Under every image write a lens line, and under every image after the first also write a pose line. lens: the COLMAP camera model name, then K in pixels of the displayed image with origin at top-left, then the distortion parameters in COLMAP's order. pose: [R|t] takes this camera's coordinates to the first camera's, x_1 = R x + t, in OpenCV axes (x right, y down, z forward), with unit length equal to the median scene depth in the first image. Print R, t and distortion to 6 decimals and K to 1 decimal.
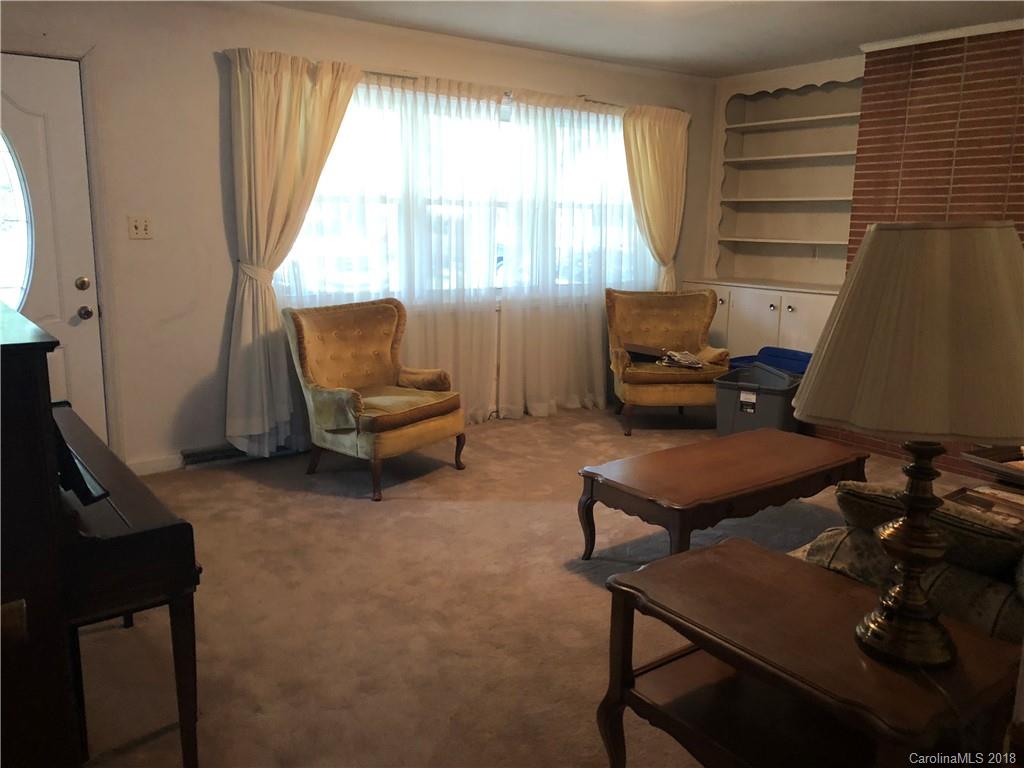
lens RADIAL K [[853.3, 0, 522.5], [0, 853.3, 377.3], [0, 0, 1]] dist [0.047030, -0.016139]
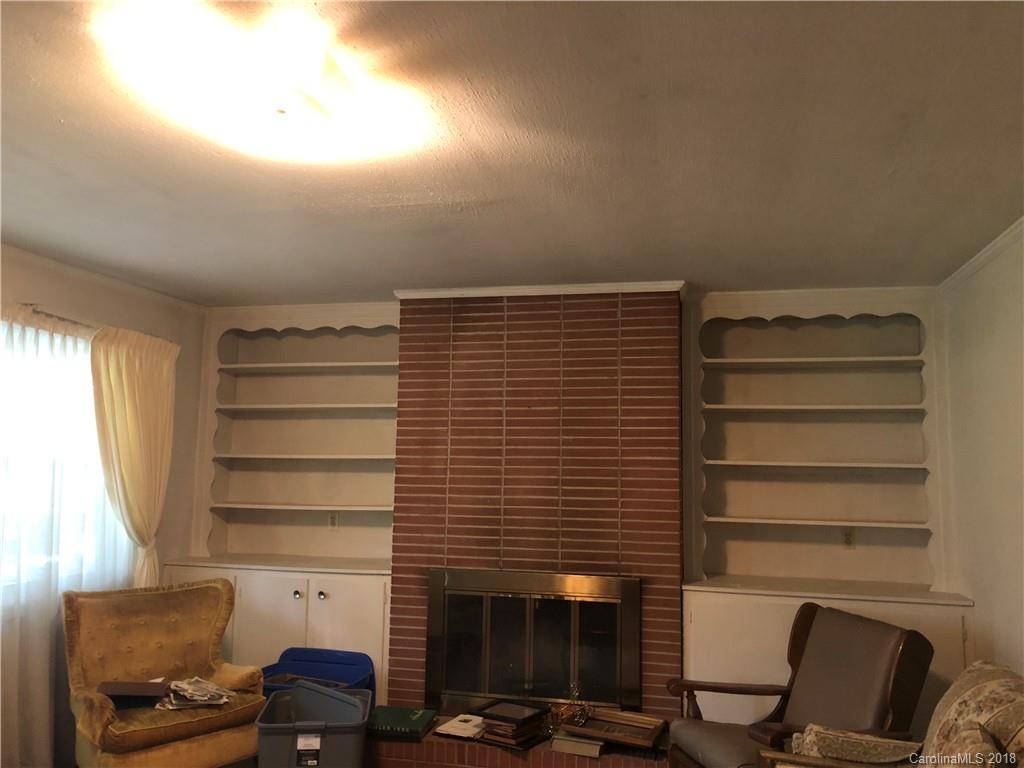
lens RADIAL K [[853.3, 0, 522.5], [0, 853.3, 377.3], [0, 0, 1]] dist [0.047030, -0.016139]
pose [[0.779133, 0.067964, 0.623164, -0.051882], [0.109826, 0.963929, -0.242443, -0.068601], [-0.617163, 0.257335, 0.743565, 0.283597]]
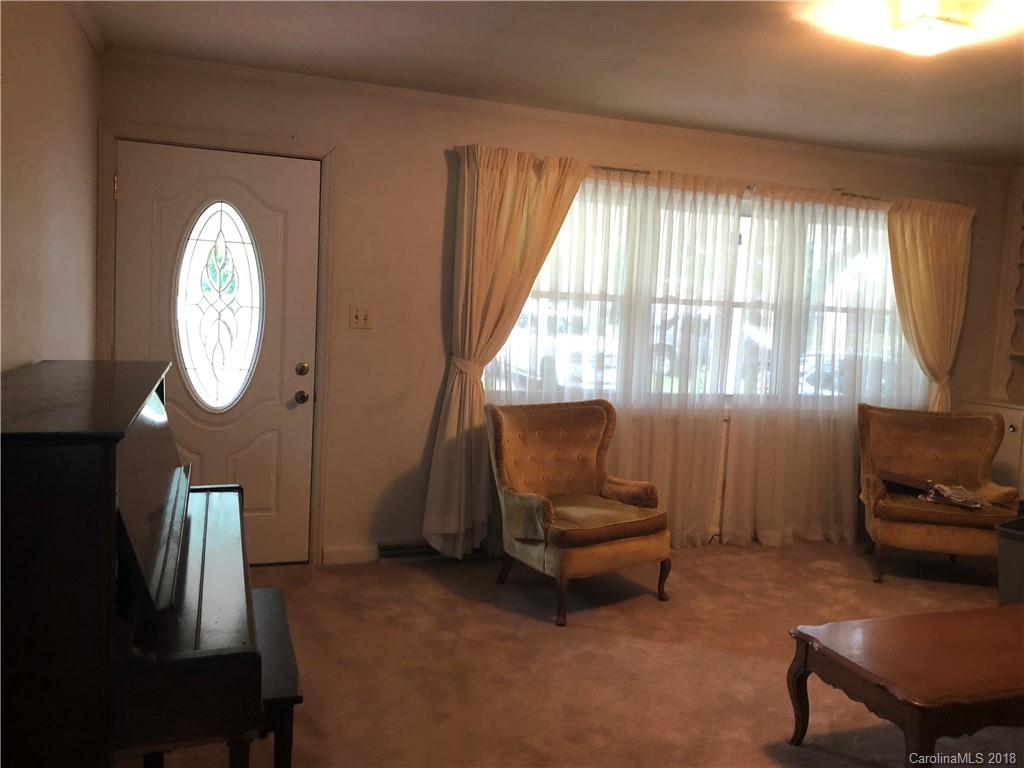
lens RADIAL K [[860.7, 0, 523.1], [0, 860.7, 358.3], [0, 0, 1]] dist [0.030766, -0.013547]
pose [[0.952685, 0.046665, -0.300356, 0.037596], [-0.087699, 0.988322, -0.124617, -0.011649], [0.291033, 0.145061, 0.945652, 0.076675]]
